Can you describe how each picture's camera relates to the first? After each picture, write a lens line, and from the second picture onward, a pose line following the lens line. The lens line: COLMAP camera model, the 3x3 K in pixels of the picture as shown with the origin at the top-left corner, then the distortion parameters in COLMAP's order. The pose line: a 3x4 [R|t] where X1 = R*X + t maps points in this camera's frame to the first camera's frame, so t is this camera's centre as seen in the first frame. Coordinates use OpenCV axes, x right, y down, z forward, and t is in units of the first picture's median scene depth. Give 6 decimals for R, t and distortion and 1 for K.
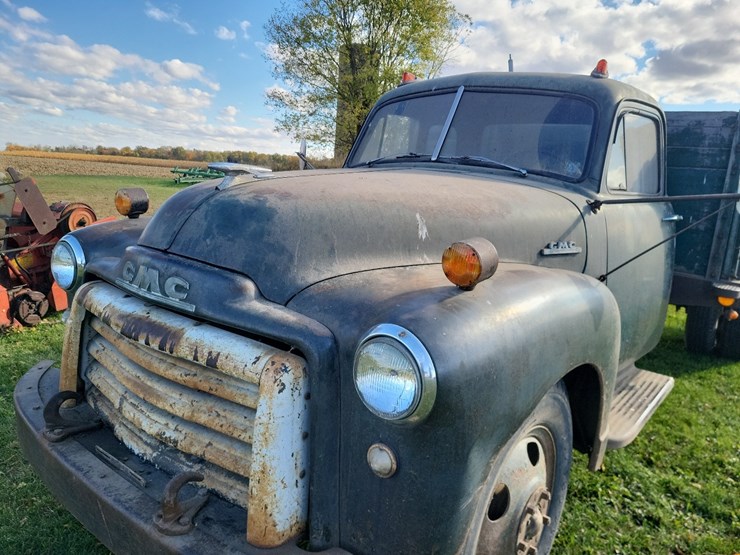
lens RADIAL K [[560.8, 0, 366.5], [0, 560.8, 268.2], [0, 0, 1]] dist [0.050694, -0.032312]
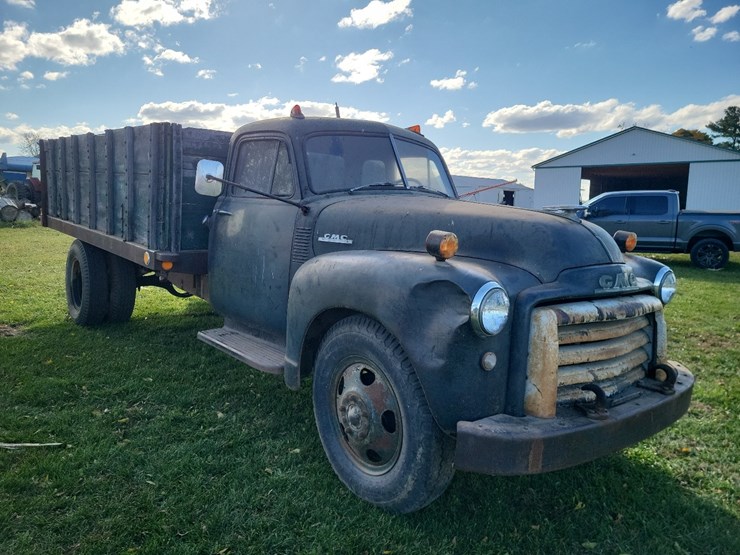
lens RADIAL K [[551.7, 0, 370.0], [0, 551.7, 272.1], [0, 0, 1]] dist [0.054950, -0.032315]
pose [[0.215118, -0.180743, 0.959717, -1.973441], [0.142963, 0.977966, 0.152135, -0.334785], [-0.966067, 0.104476, 0.236218, 1.249046]]
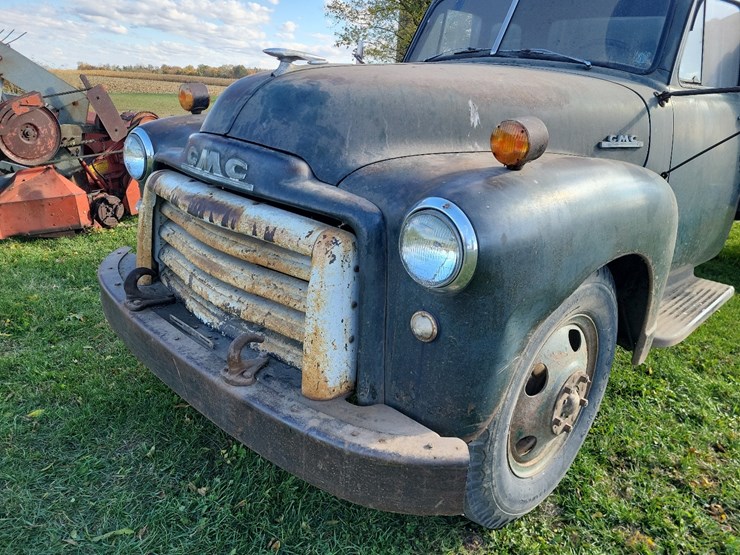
lens RADIAL K [[556.1, 0, 366.3], [0, 556.1, 266.6], [0, 0, 1]] dist [0.054745, -0.035685]
pose [[0.994484, 0.026613, -0.101457, 0.017206], [-0.012662, 0.990662, 0.135749, 0.064846], [0.104122, -0.133716, 0.985535, -0.033295]]
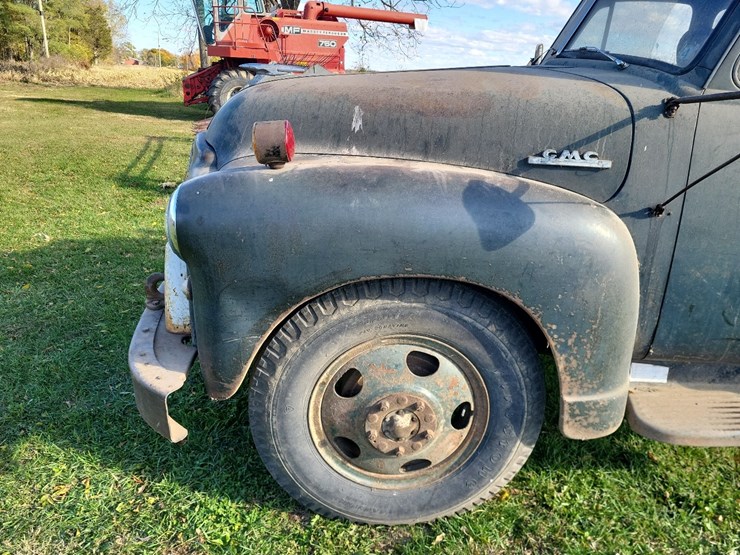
lens RADIAL K [[563.8, 0, 367.1], [0, 563.8, 271.9], [0, 0, 1]] dist [0.056725, -0.036644]
pose [[0.674712, 0.208899, -0.707902, 0.950957], [-0.119189, 0.977361, 0.174814, 0.017977], [0.728394, -0.033575, 0.684335, 0.298866]]
